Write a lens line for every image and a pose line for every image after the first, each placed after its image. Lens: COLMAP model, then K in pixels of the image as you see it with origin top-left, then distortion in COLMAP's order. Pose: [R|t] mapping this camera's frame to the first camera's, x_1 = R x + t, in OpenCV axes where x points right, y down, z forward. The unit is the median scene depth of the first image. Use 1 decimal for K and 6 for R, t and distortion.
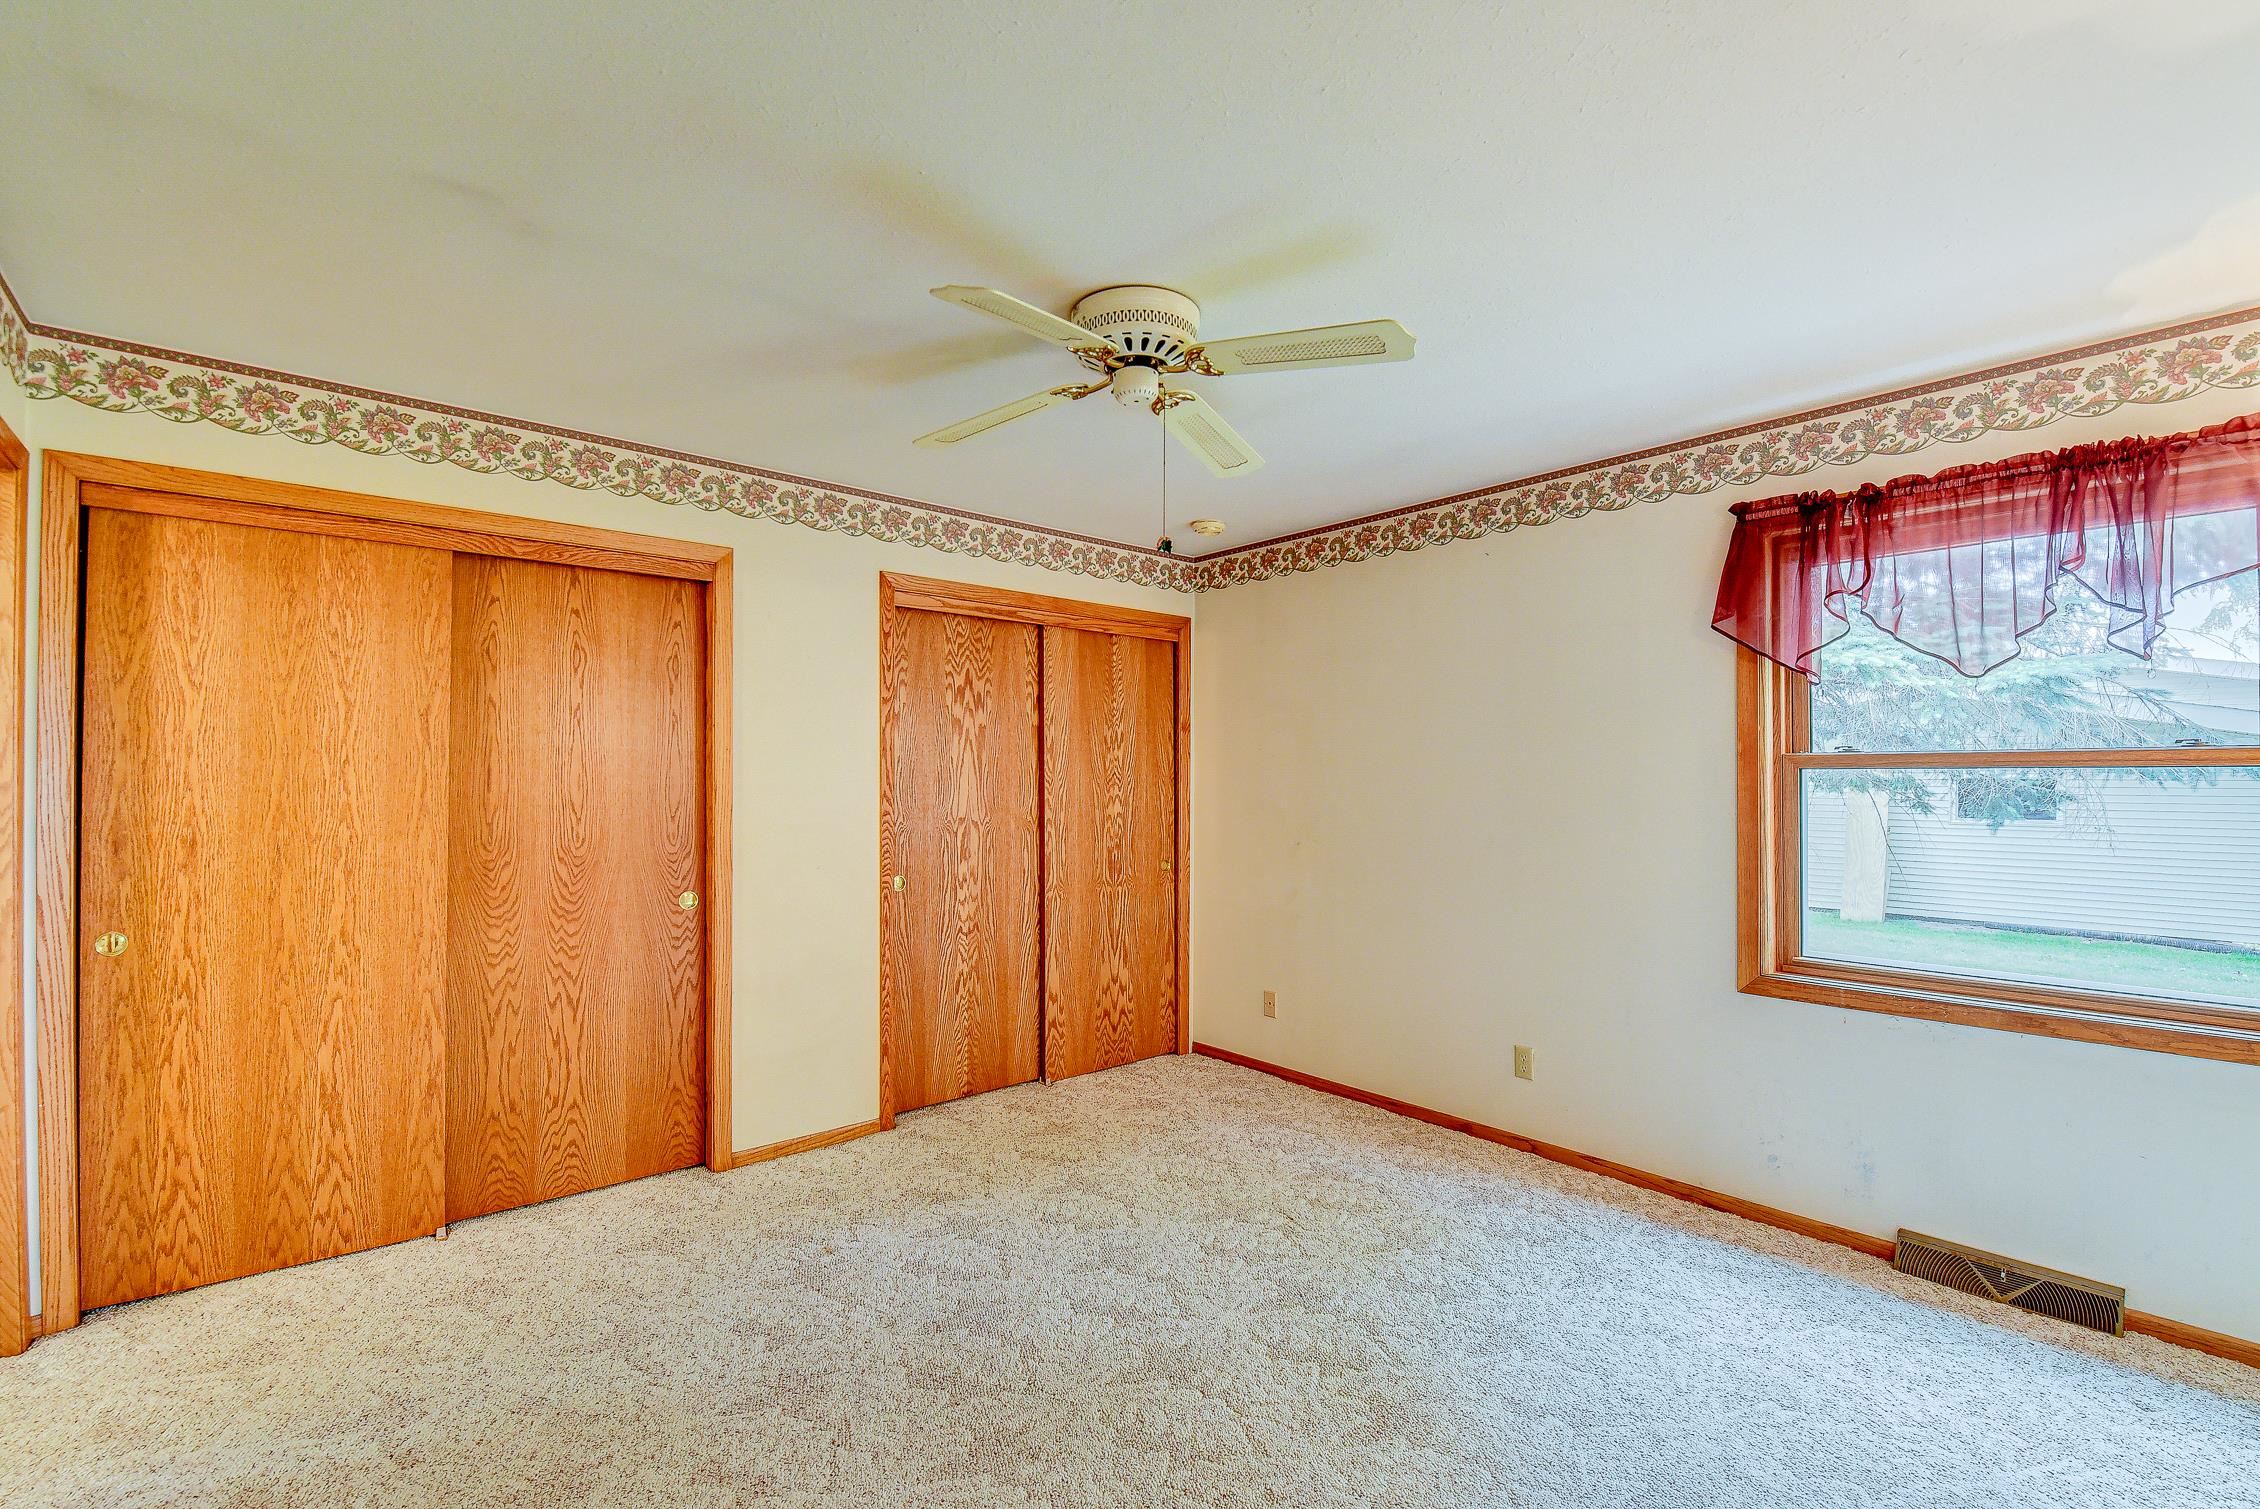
lens RADIAL K [[978.7, 0, 1131.9], [0, 978.7, 771.2], [0, 0, 1]] dist [-0.002034, -0.010029]
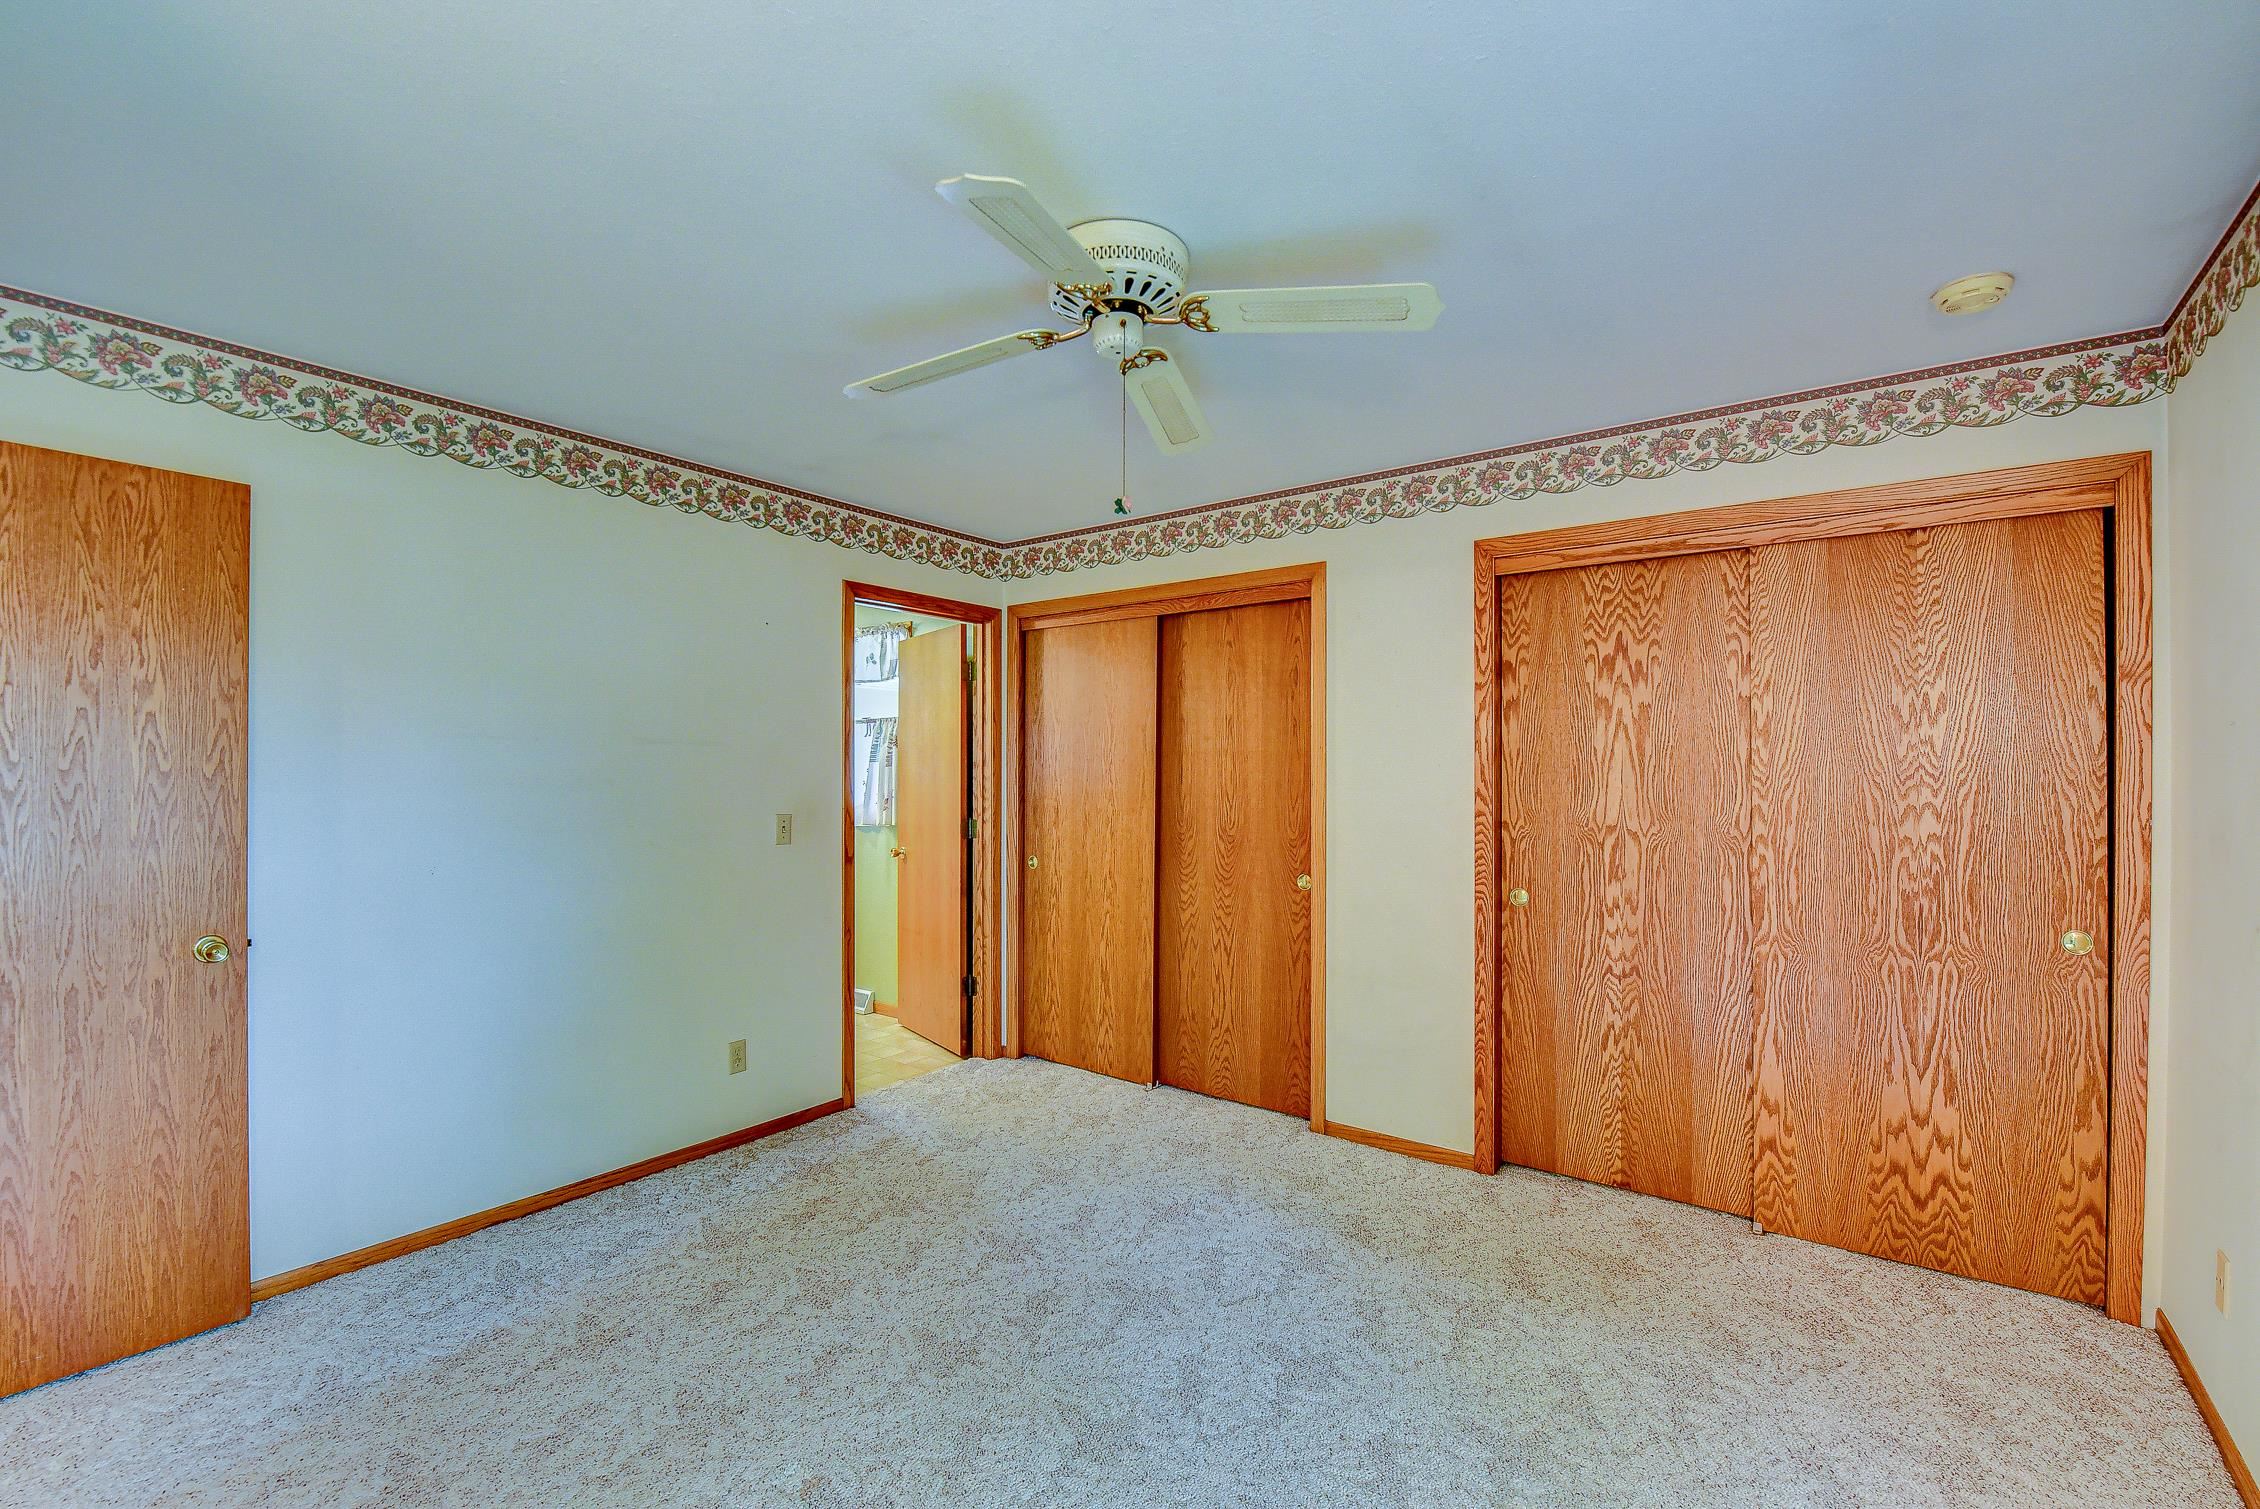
lens RADIAL K [[978.7, 0, 1131.9], [0, 978.7, 771.2], [0, 0, 1]] dist [-0.002034, -0.010029]
pose [[0.212956, -0.002568, -0.977058, 0.550516], [0.006135, 0.999980, -0.001291, 0.003811], [0.977042, -0.005720, 0.212968, 0.511083]]
